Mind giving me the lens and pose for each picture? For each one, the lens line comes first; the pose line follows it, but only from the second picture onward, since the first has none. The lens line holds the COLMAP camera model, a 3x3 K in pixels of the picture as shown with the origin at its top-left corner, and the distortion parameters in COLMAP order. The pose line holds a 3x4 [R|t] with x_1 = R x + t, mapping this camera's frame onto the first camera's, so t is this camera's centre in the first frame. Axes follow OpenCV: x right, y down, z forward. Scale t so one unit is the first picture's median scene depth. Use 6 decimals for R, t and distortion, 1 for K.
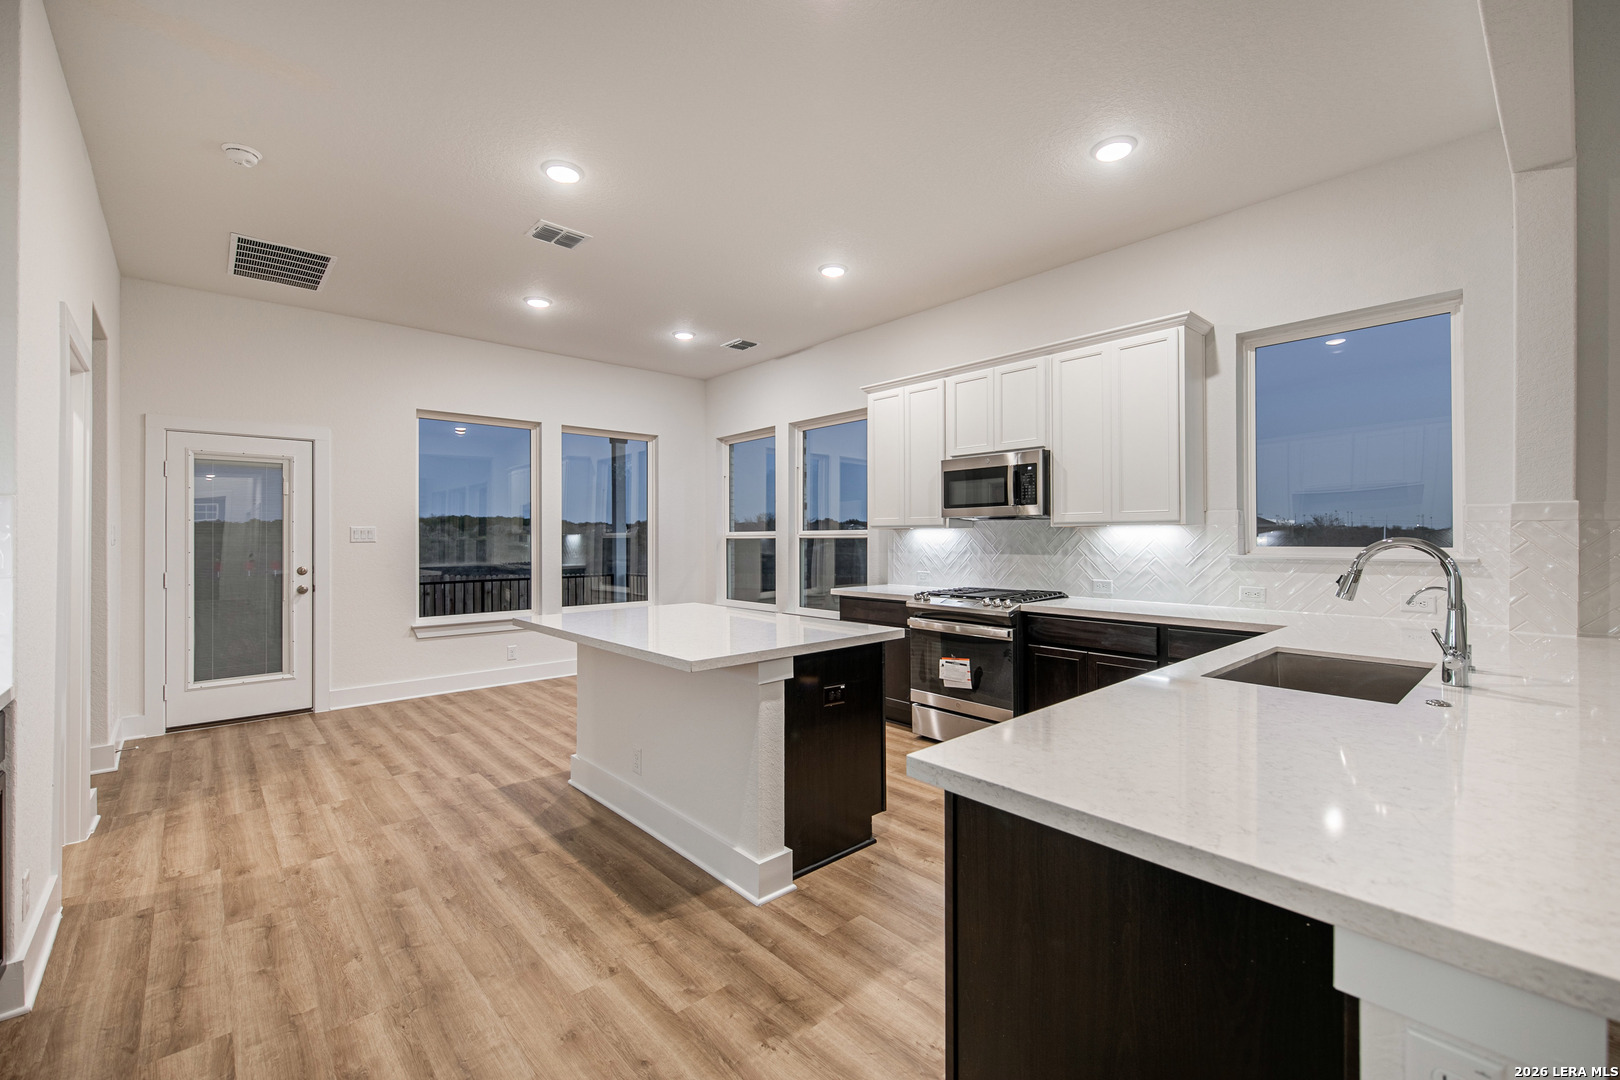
lens RADIAL K [[684.4, 0, 795.8], [0, 684.4, 533.7], [0, 0, 1]] dist [0.010211, -0.004637]
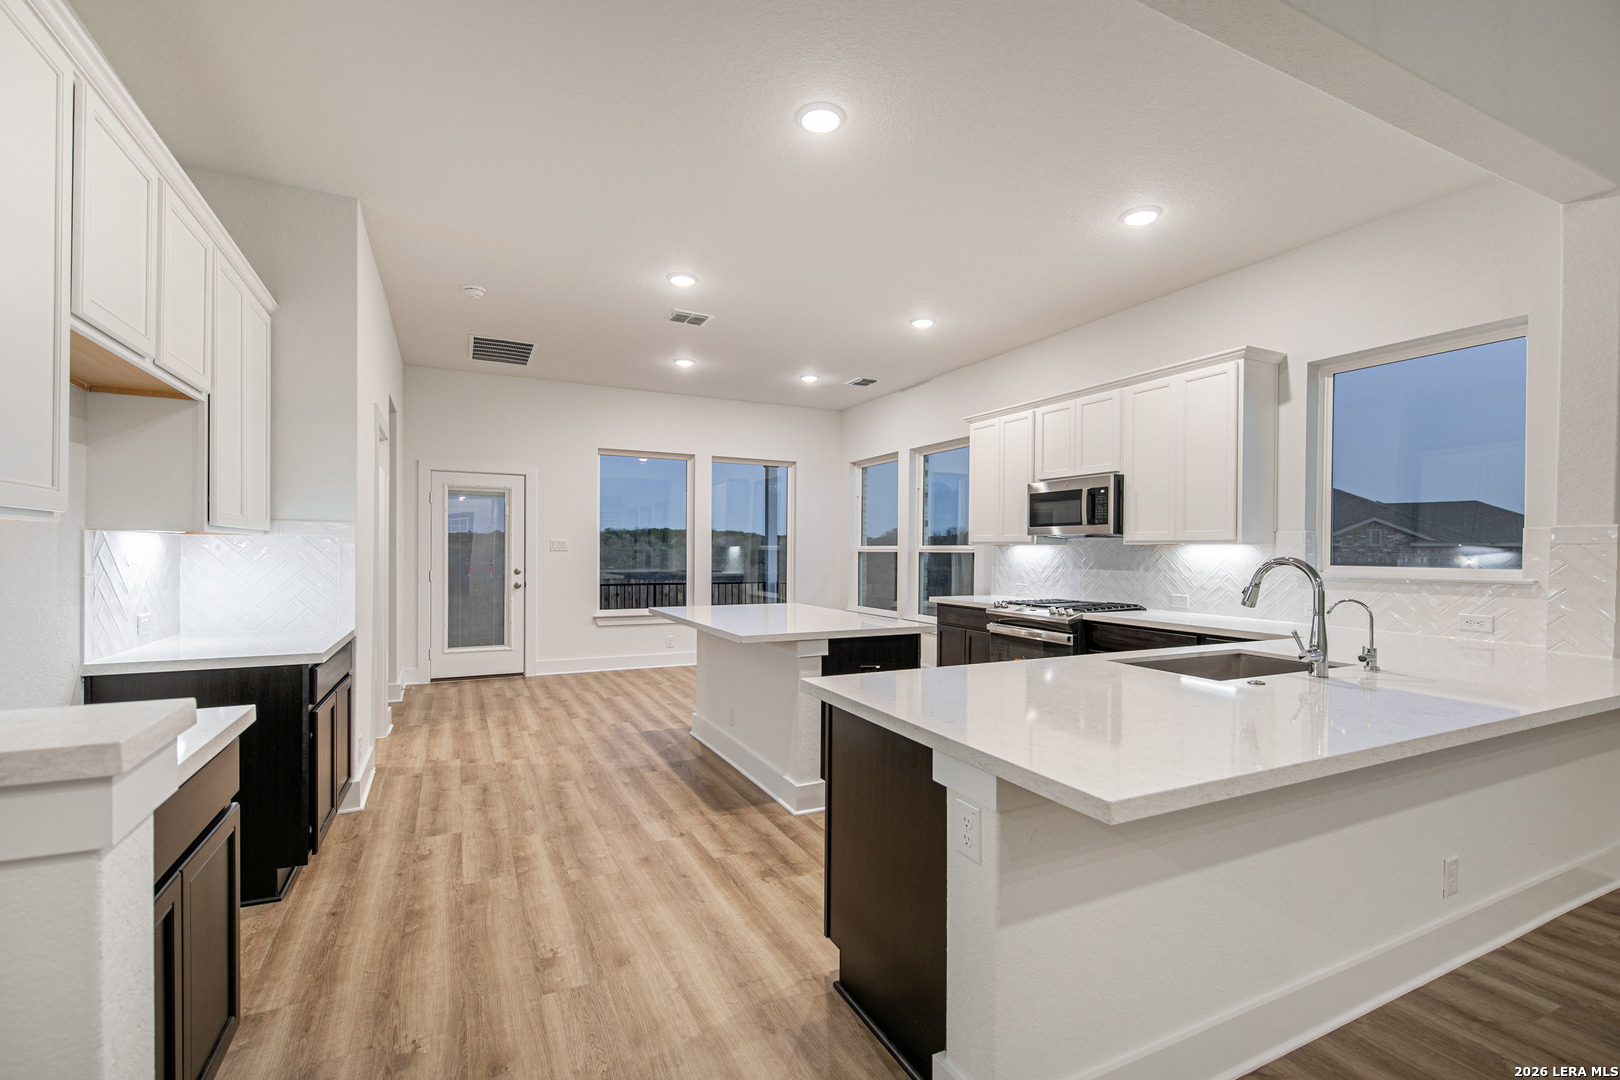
lens RADIAL K [[684.4, 0, 841.6], [0, 684.4, 558.1], [0, 0, 1]] dist [0.010211, -0.004637]
pose [[0.979400, 0.015182, -0.201358, 0.168152], [-0.011976, 0.999782, 0.017130, -0.002290], [0.201574, -0.014365, 0.979368, -0.181460]]
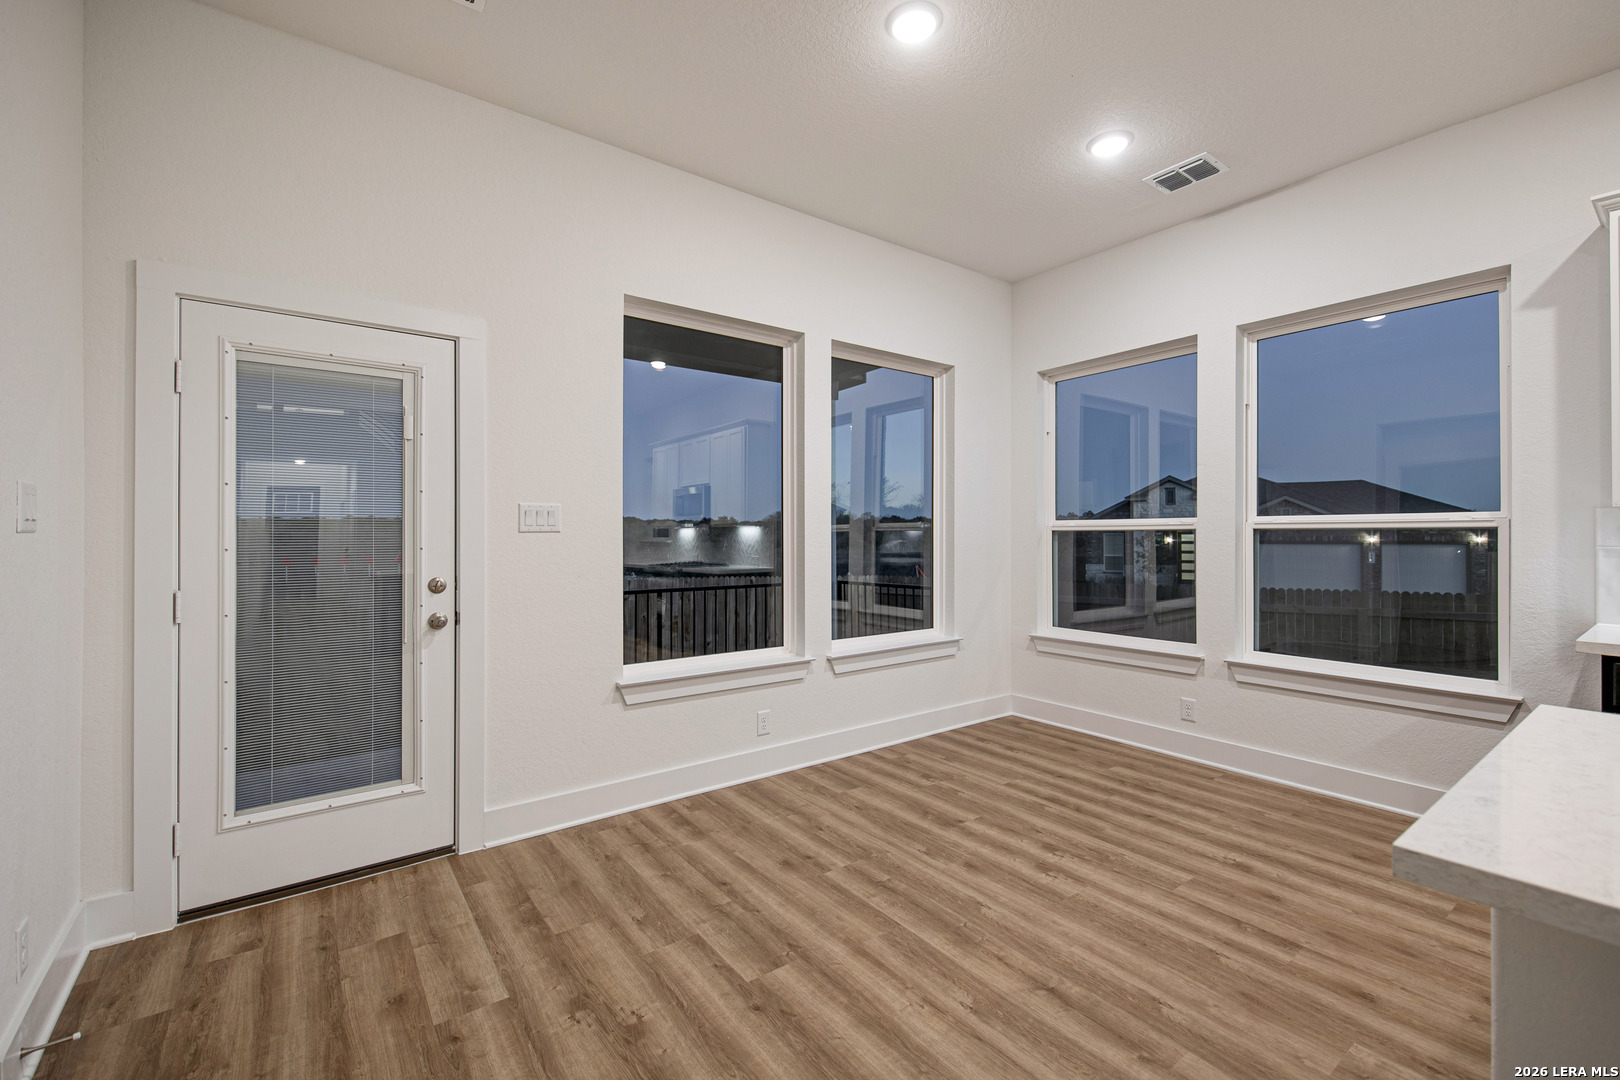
lens RADIAL K [[684.4, 0, 803.1], [0, 684.4, 533.4], [0, 0, 1]] dist [0.010211, -0.004637]
pose [[0.996542, 0.003681, -0.083014, -0.397818], [-0.003527, 0.999992, 0.002005, 0.012540], [0.083021, -0.001705, 0.996546, 0.503095]]
